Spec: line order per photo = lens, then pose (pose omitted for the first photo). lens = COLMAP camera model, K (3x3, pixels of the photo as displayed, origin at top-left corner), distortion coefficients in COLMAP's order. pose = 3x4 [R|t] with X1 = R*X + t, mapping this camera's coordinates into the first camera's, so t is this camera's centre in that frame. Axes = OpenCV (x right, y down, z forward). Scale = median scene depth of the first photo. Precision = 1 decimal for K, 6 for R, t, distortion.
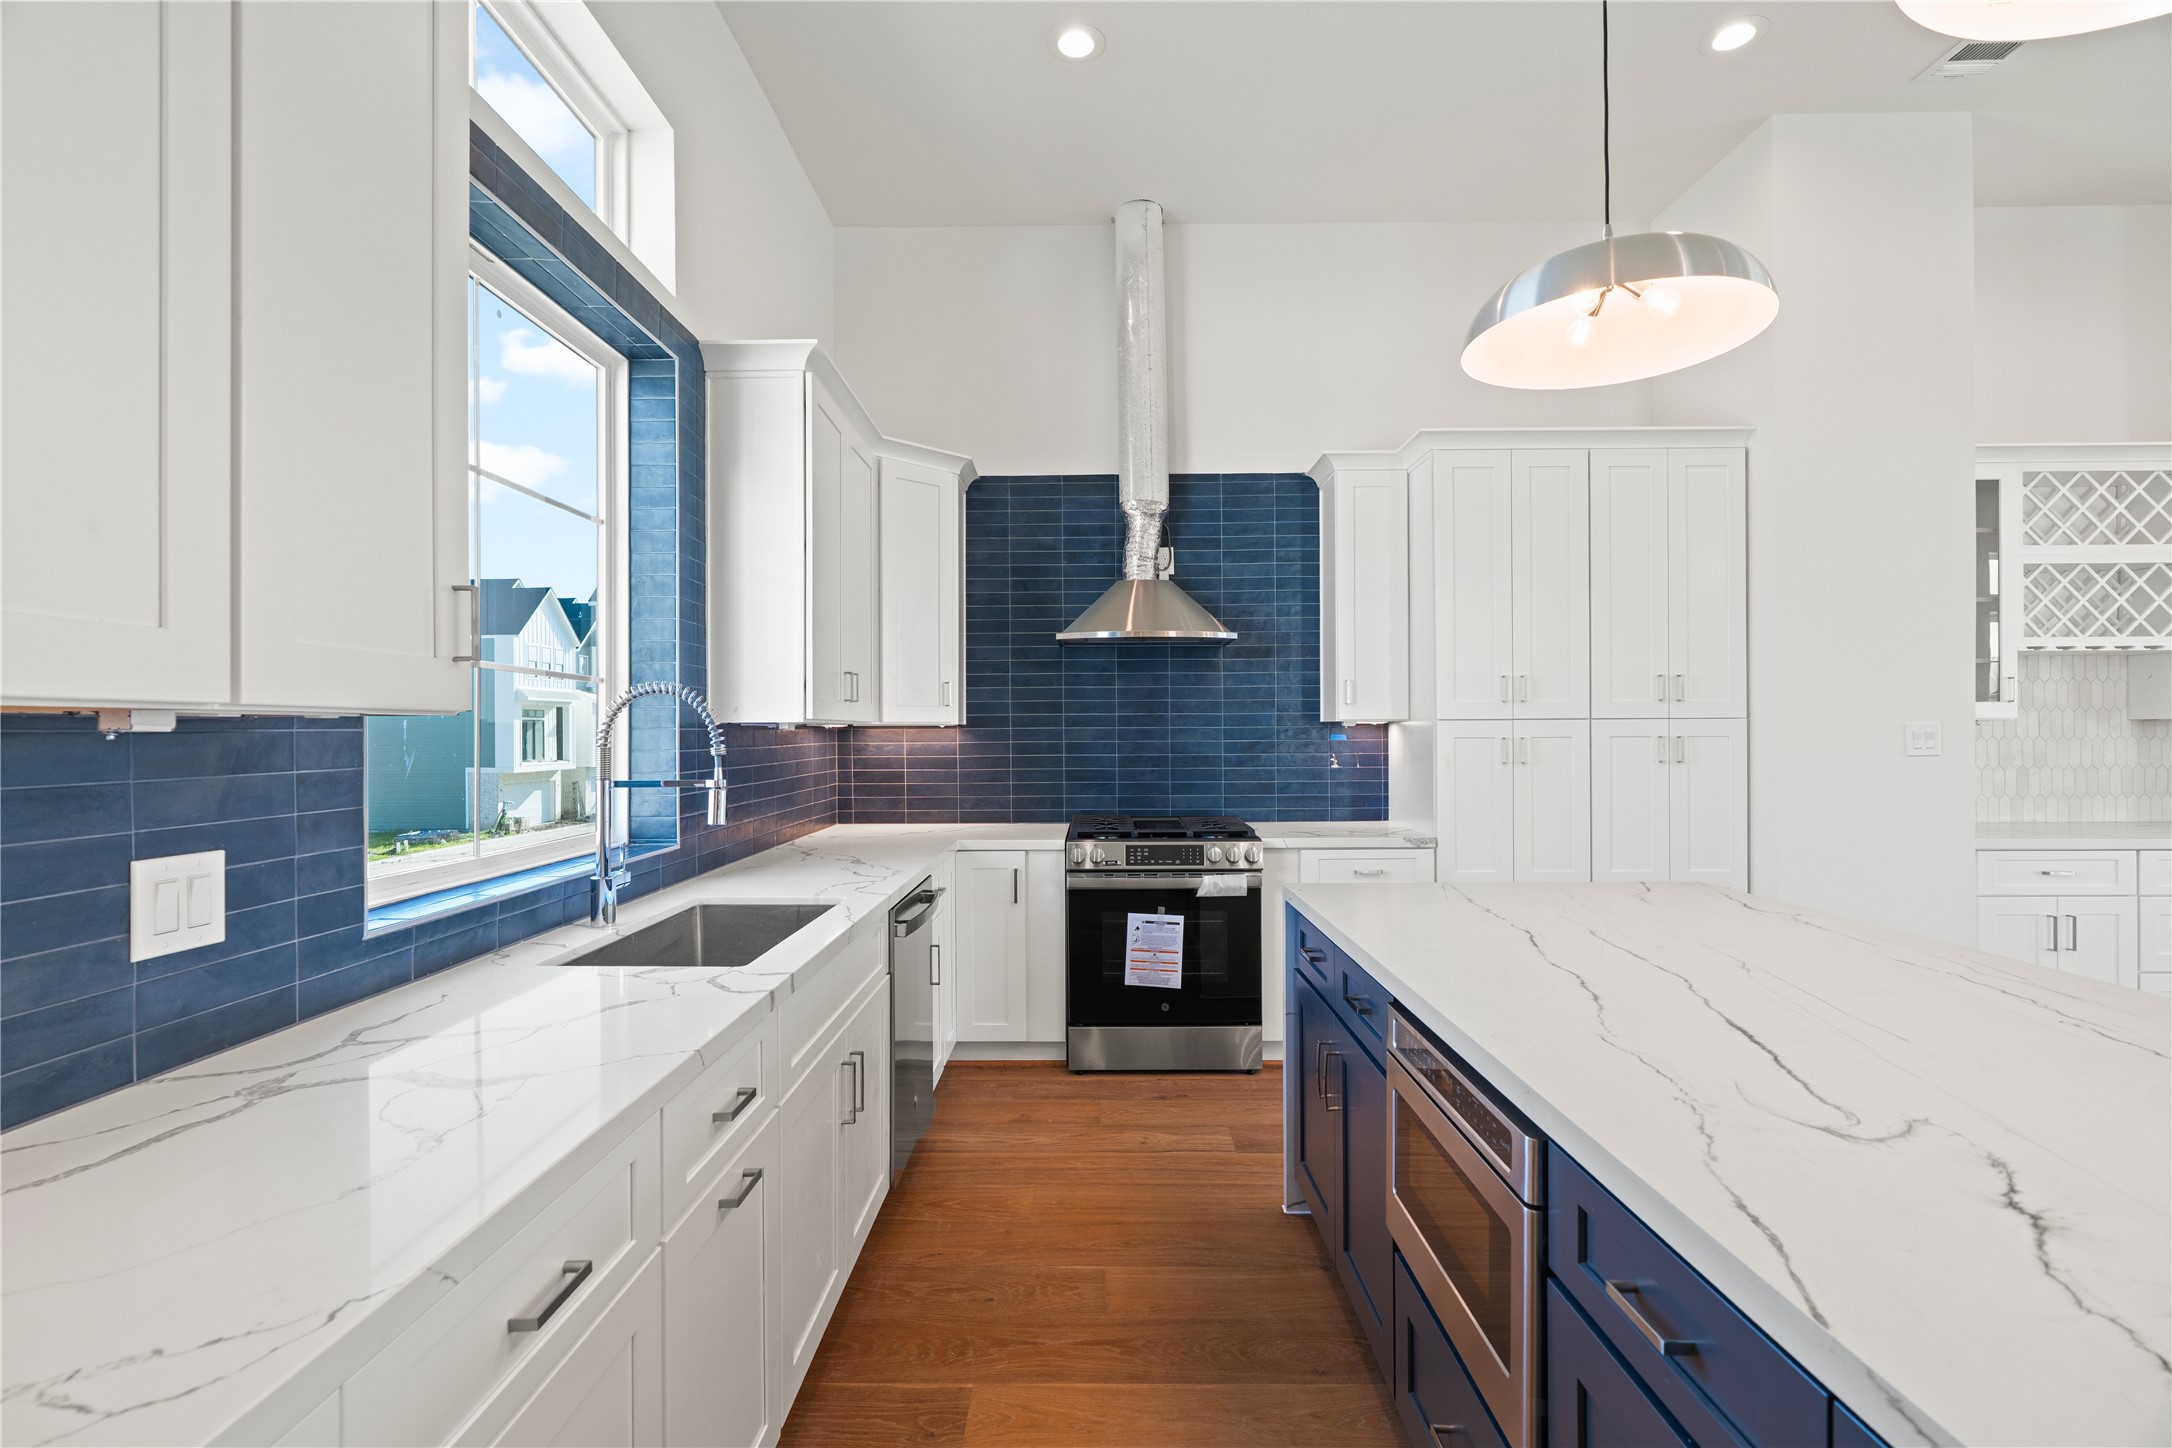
lens RADIAL K [[979.8, 0, 1087.0], [0, 979.8, 727.8], [0, 0, 1]] dist [-0.010884, 0.003935]
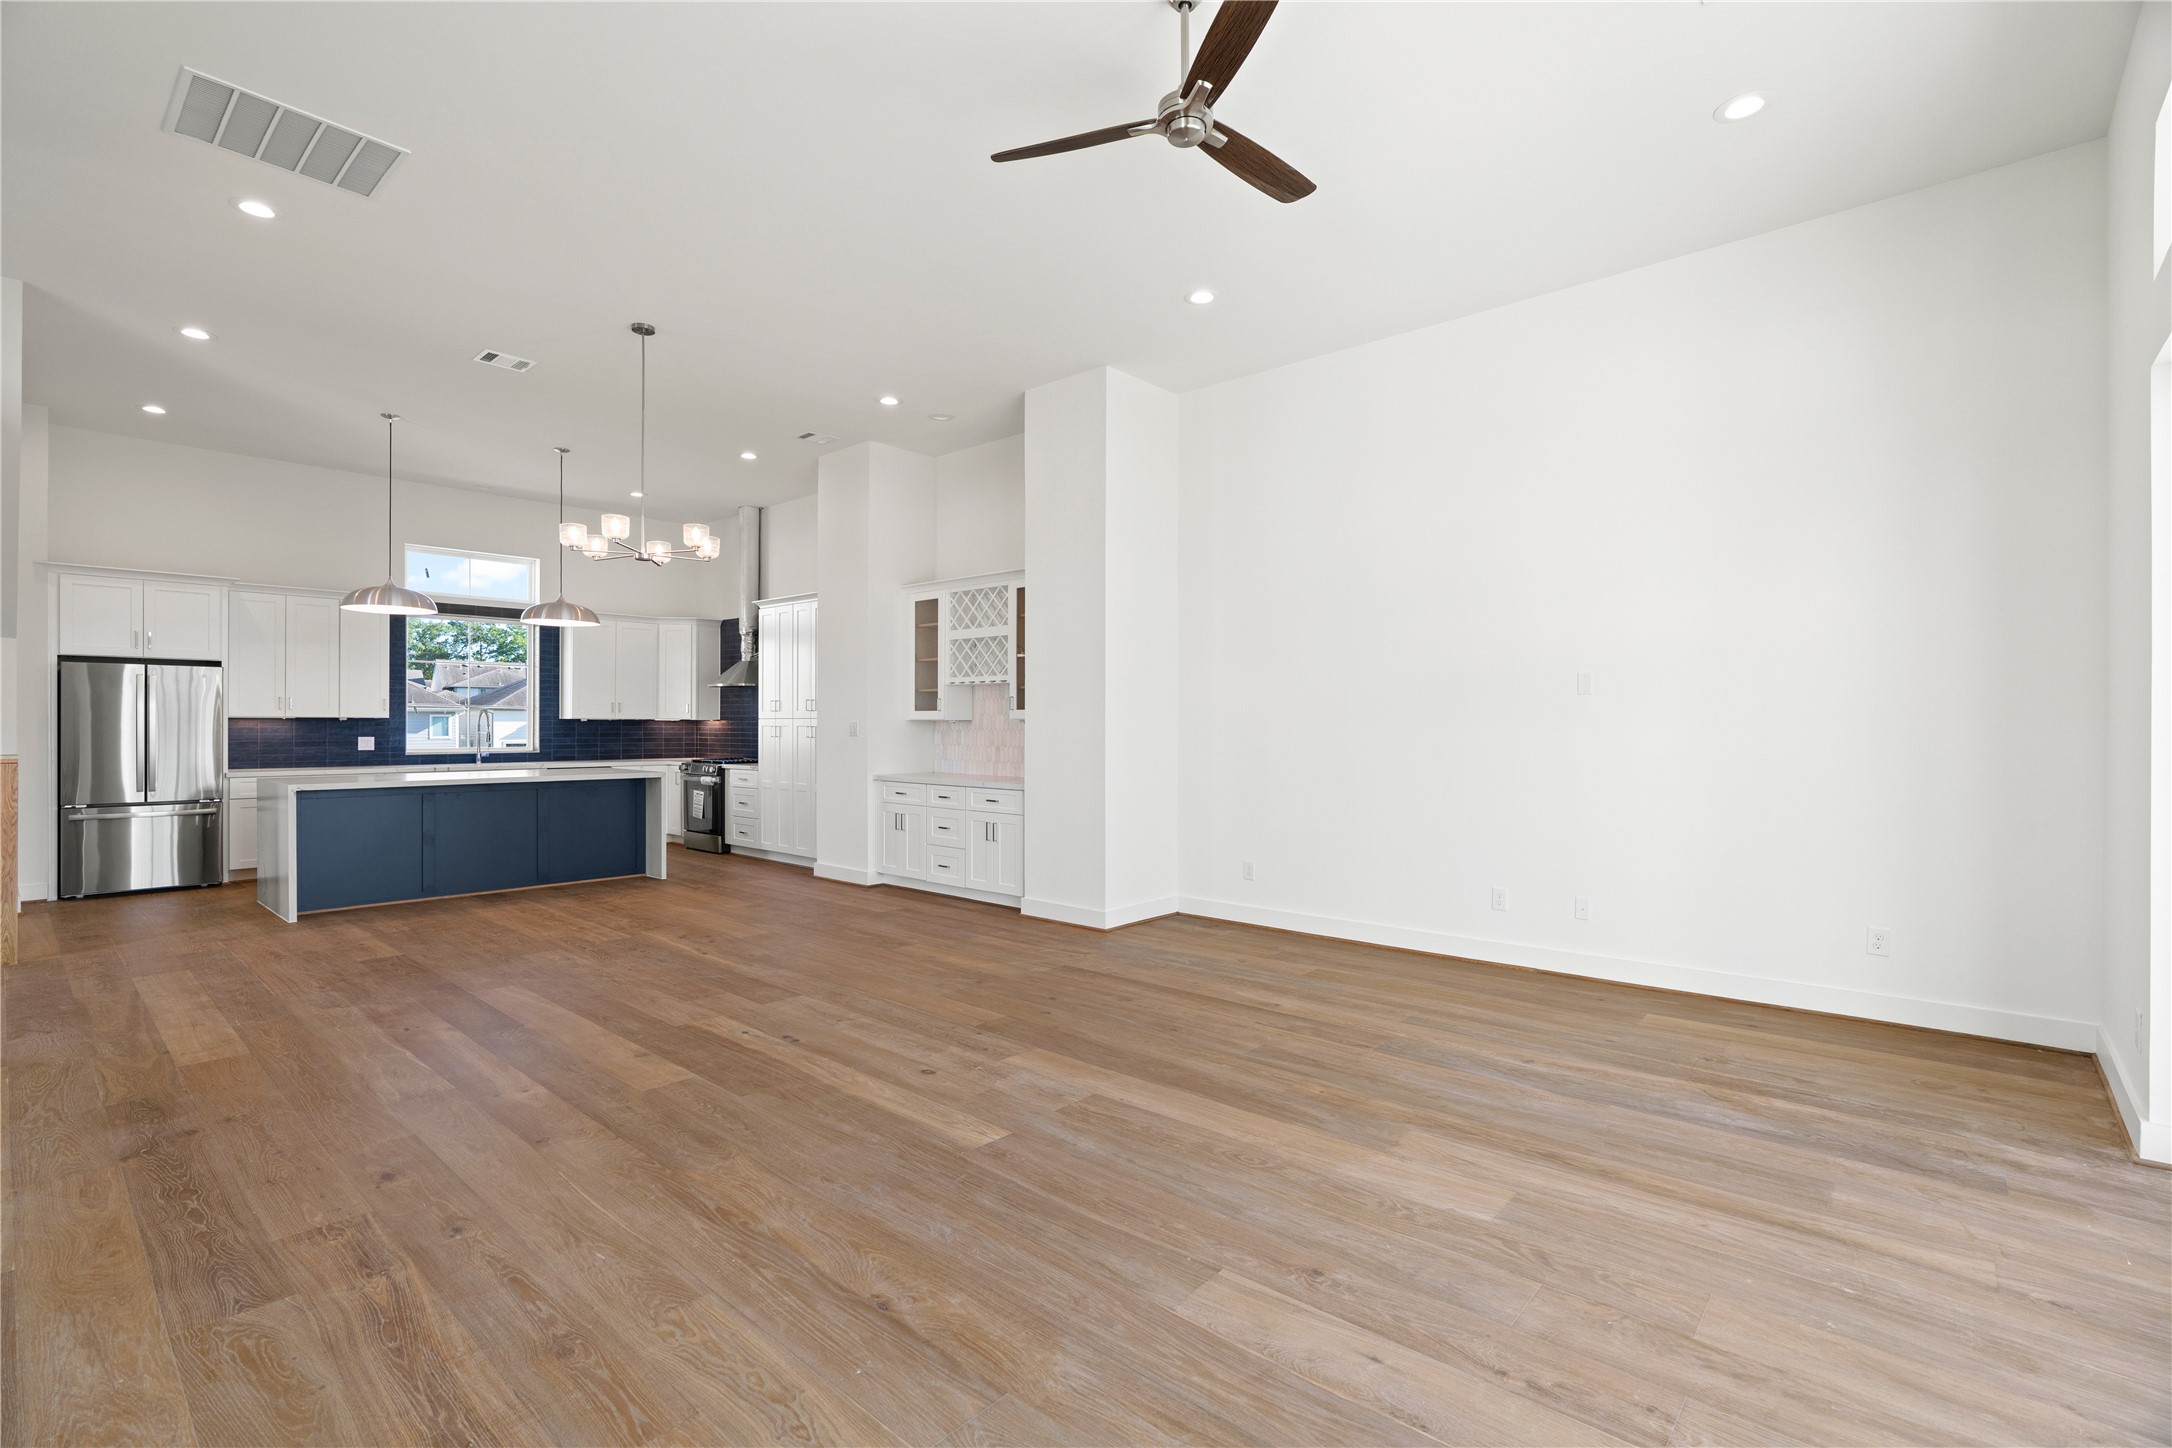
lens RADIAL K [[979.8, 0, 1086.2], [0, 979.8, 723.8], [0, 0, 1]] dist [-0.010884, 0.003935]
pose [[0.755113, 0.007618, -0.655550, 2.593215], [-0.006062, 0.999971, 0.004637, -0.011613], [0.655566, 0.000472, 0.755138, -0.319818]]
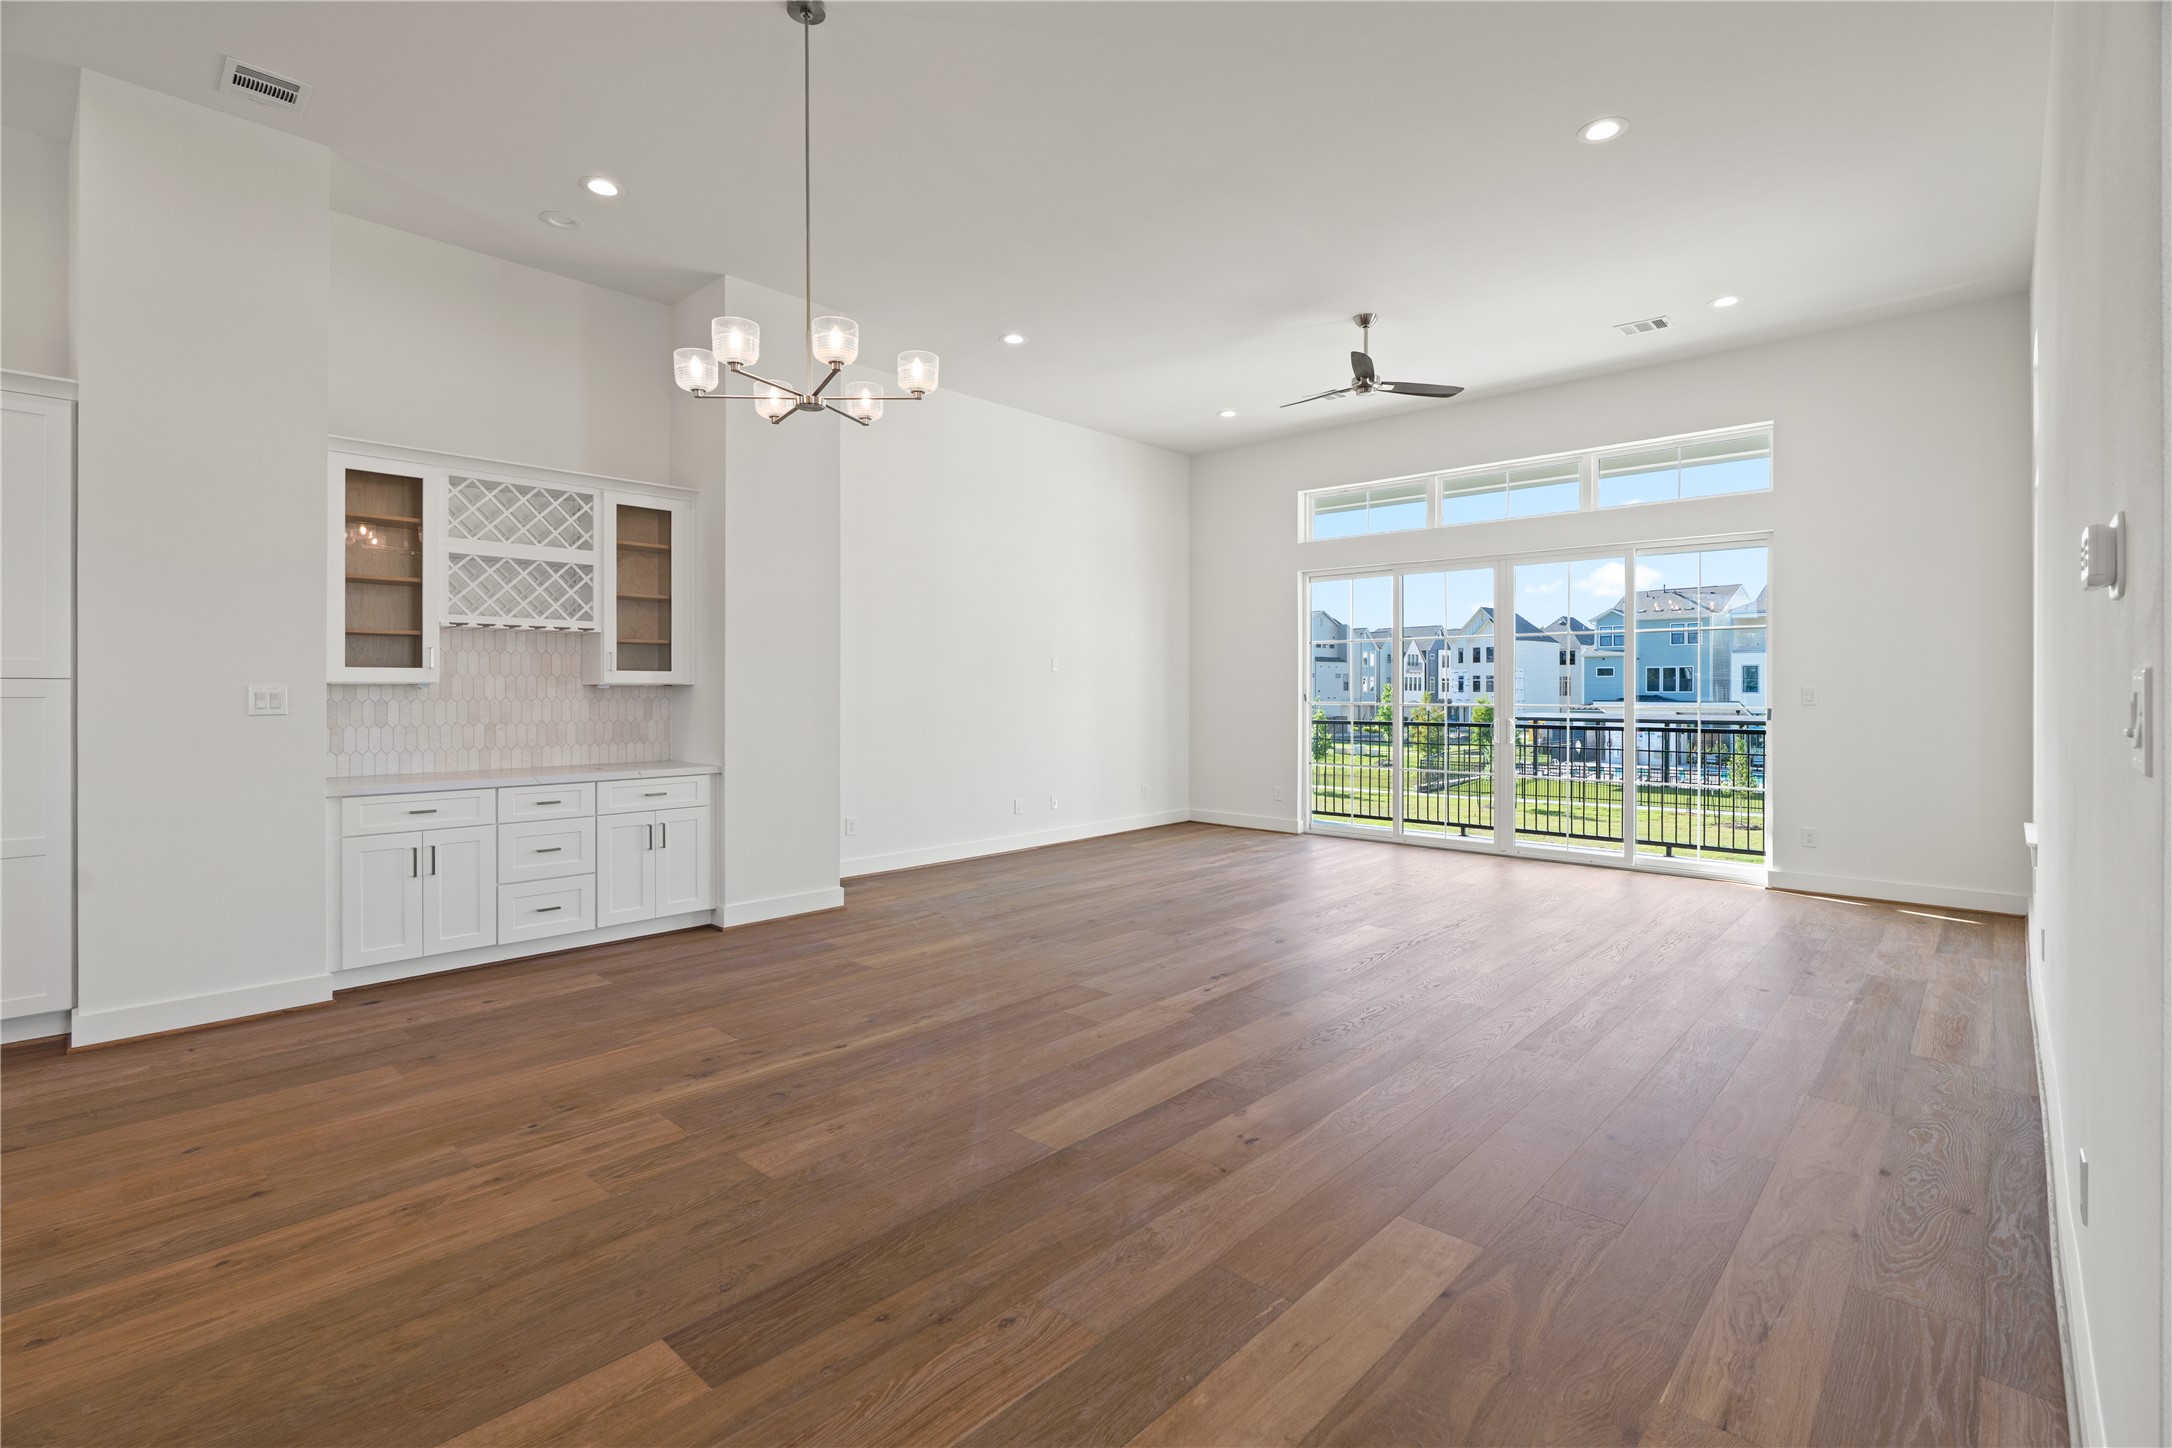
lens RADIAL K [[979.8, 0, 1084.6], [0, 979.8, 704.5], [0, 0, 1]] dist [-0.010884, 0.003935]
pose [[0.674070, -0.004881, 0.738651, 0.638142], [-0.004807, 0.999928, 0.010994, -0.000069], [-0.738652, -0.010962, 0.673998, -0.398788]]
